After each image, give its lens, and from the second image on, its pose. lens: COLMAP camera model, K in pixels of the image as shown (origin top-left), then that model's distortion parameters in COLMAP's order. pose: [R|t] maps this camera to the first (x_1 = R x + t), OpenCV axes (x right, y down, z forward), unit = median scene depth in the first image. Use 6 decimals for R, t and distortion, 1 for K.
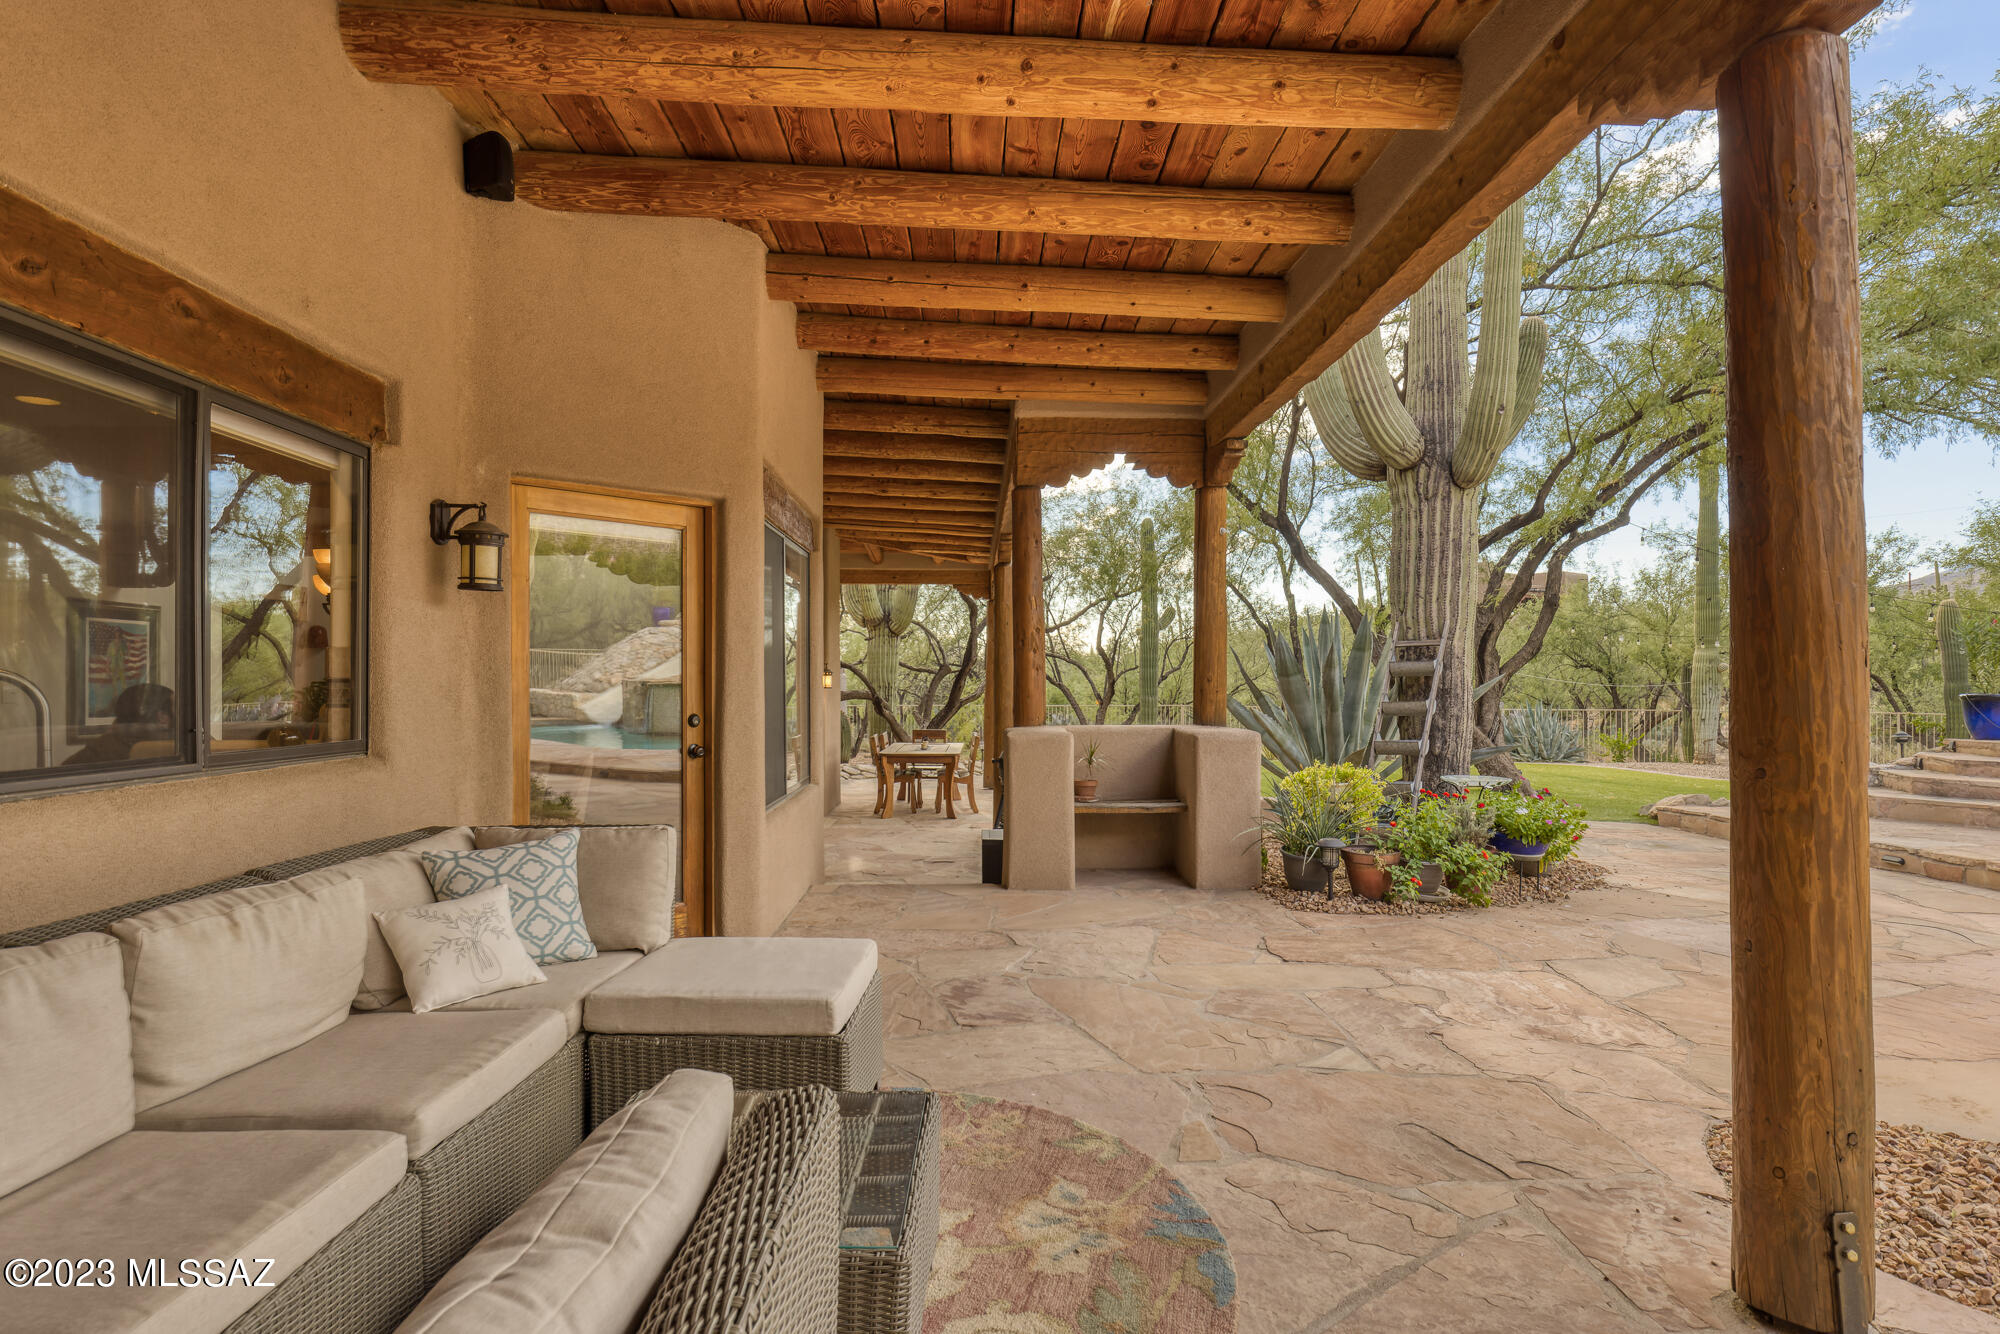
lens RADIAL K [[1048.3, 0, 1003.2], [0, 1048.3, 683.1], [0, 0, 1]] dist [-0.000661, -0.001308]
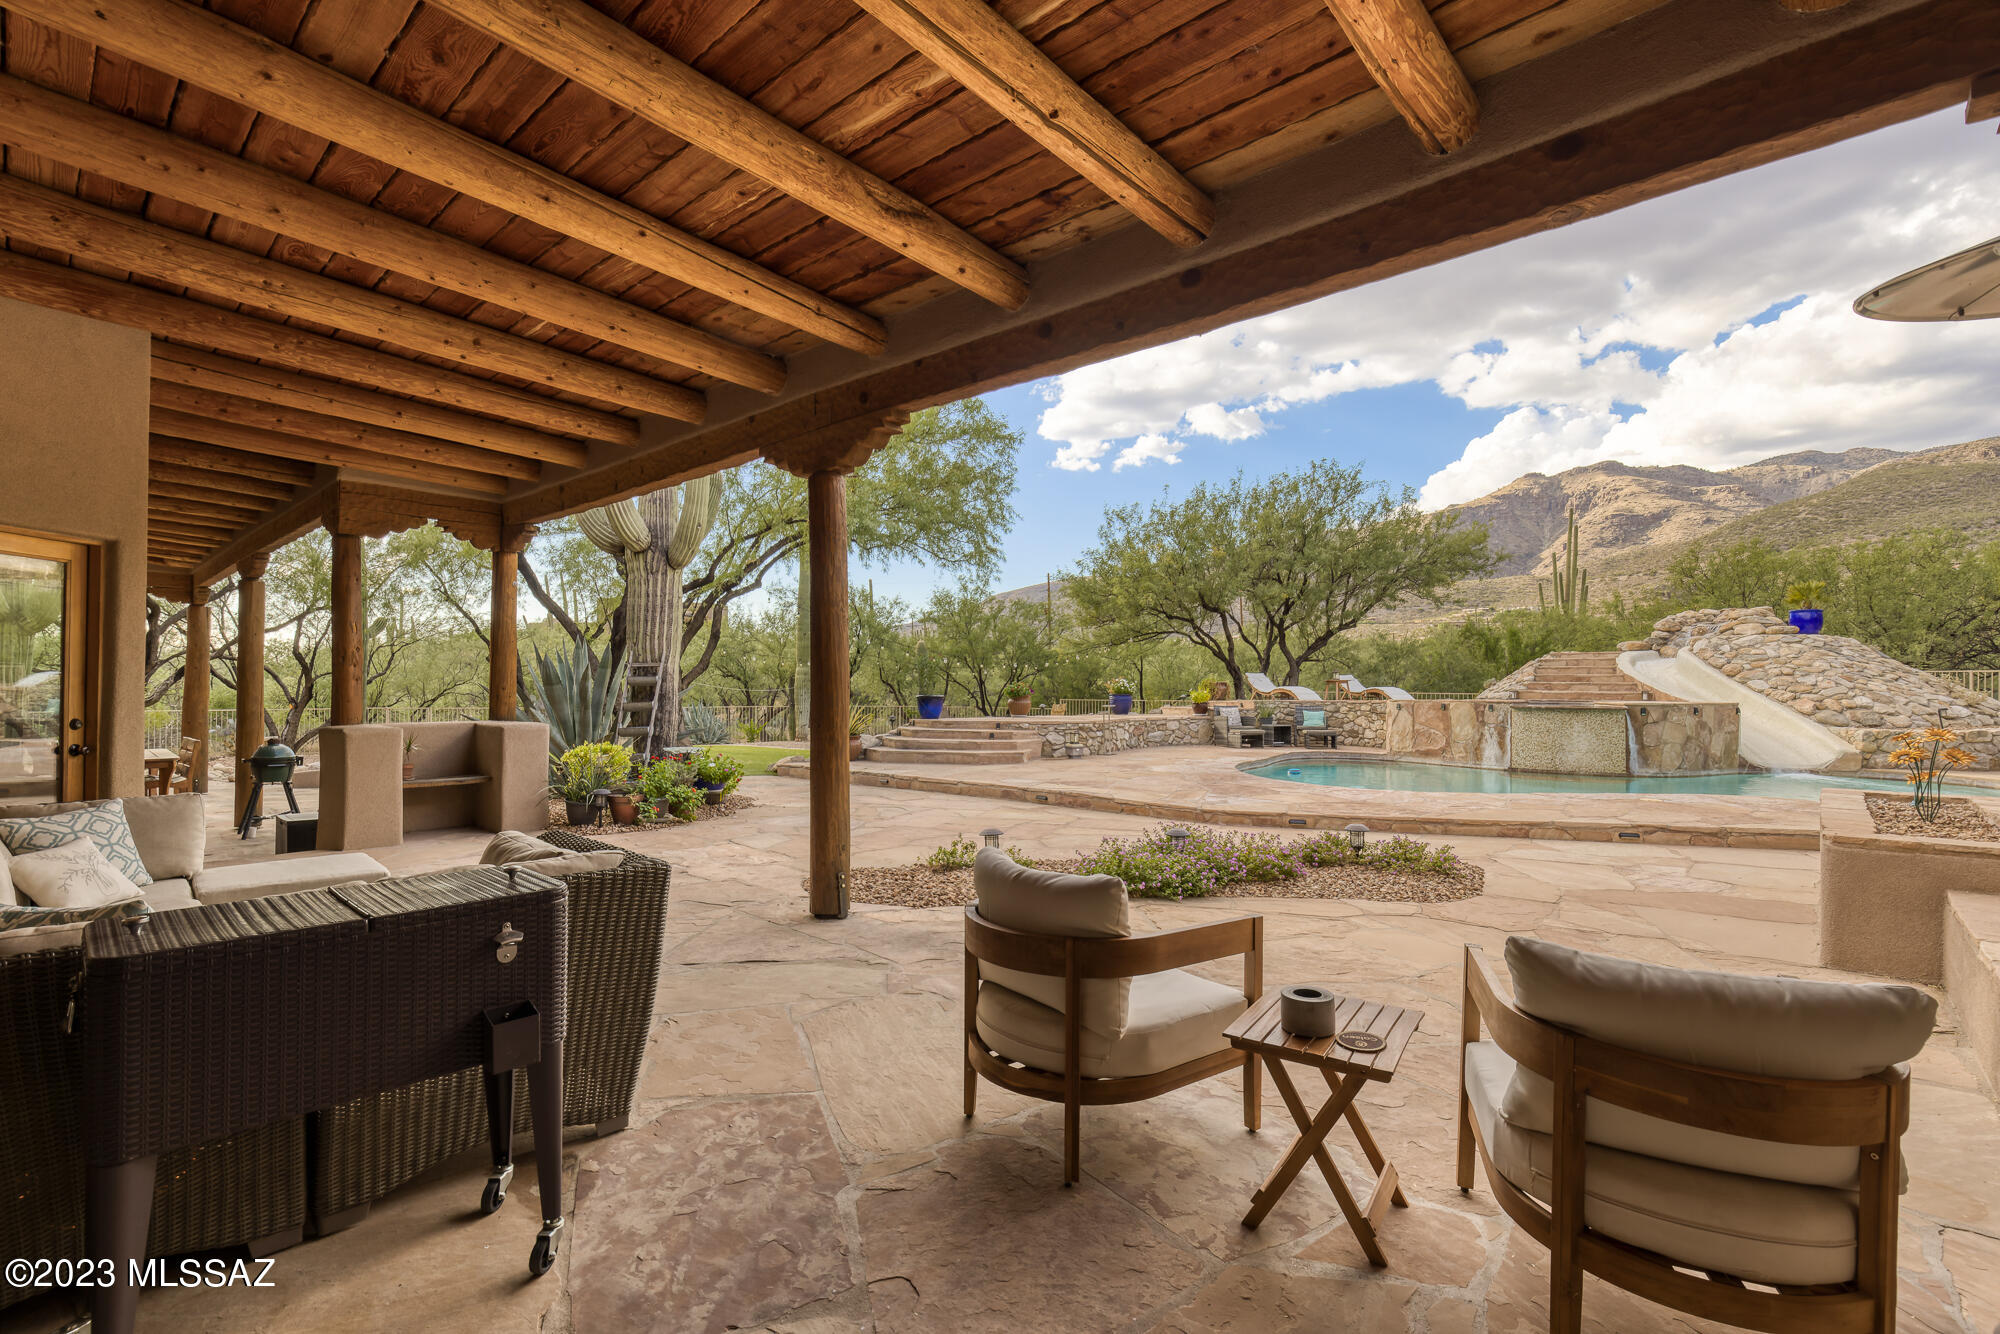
lens RADIAL K [[908.6, 0, 1000.0], [0, 908.6, 667.0], [0, 0, 1]] dist [-0.000628, -0.000104]
pose [[0.693172, 0.018096, 0.720545, -0.219284], [-0.002986, 0.999748, -0.022235, -0.006527], [-0.720766, 0.013262, 0.693051, -0.326287]]
